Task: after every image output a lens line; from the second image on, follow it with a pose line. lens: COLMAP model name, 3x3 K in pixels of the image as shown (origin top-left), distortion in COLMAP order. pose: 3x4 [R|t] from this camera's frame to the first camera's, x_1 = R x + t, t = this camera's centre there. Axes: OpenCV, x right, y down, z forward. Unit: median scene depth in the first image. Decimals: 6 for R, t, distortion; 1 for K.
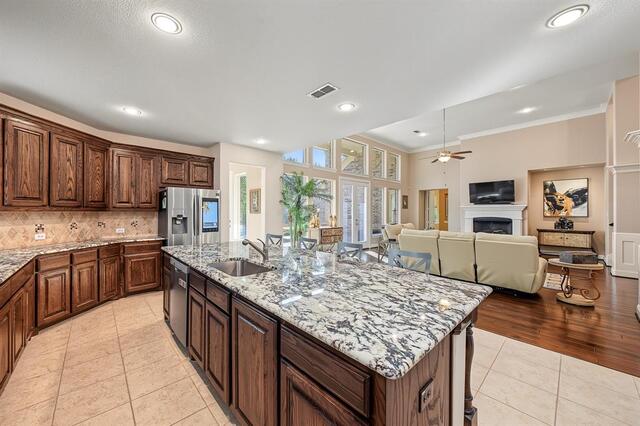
lens RADIAL K [[237.4, 0, 303.6], [0, 237.4, 212.9], [0, 0, 1]] dist [0.008696, 0.000090]
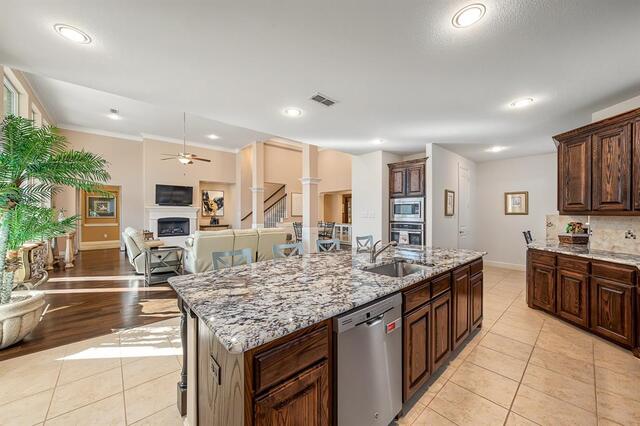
lens RADIAL K [[237.4, 0, 316.3], [0, 237.4, 215.1], [0, 0, 1]] dist [0.008696, 0.000090]
pose [[0.003663, -0.013027, 0.999908, -0.363576], [0.005514, 0.999900, 0.013007, -0.004702], [-0.999978, 0.005466, 0.003734, 0.379874]]
